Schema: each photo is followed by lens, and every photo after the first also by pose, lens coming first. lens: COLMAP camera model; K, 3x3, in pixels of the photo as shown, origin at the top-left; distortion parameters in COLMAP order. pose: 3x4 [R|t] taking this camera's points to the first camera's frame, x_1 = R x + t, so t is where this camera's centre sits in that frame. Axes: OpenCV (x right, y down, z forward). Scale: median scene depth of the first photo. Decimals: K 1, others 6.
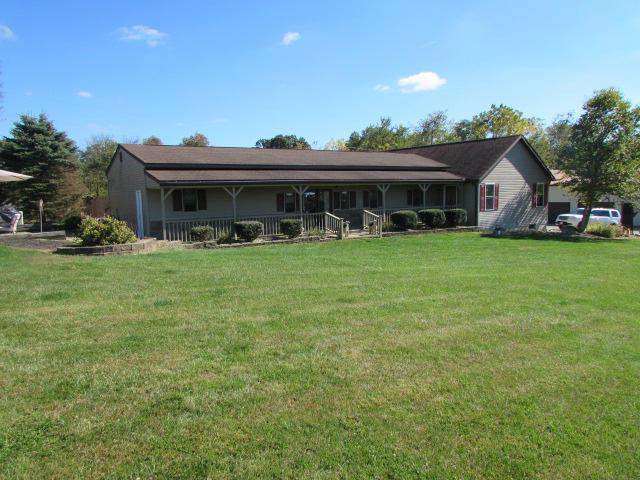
lens RADIAL K [[460.1, 0, 320.0], [0, 460.1, 240.0], [0, 0, 1]] dist [-0.035435, 0.002299]
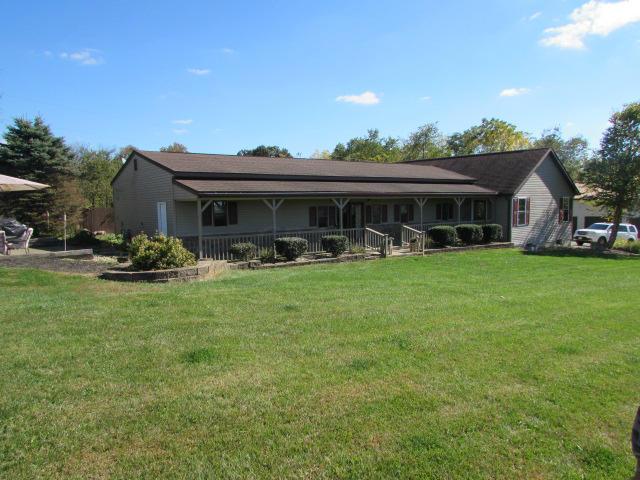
lens RADIAL K [[465.1, 0, 320.0], [0, 465.1, 240.0], [0, 0, 1]] dist [-0.037739, -0.002641]
pose [[0.998629, 0.003199, 0.052249, -0.102725], [-0.001790, 0.999634, -0.026991, -0.008308], [-0.052316, 0.026861, 0.998269, 0.064598]]
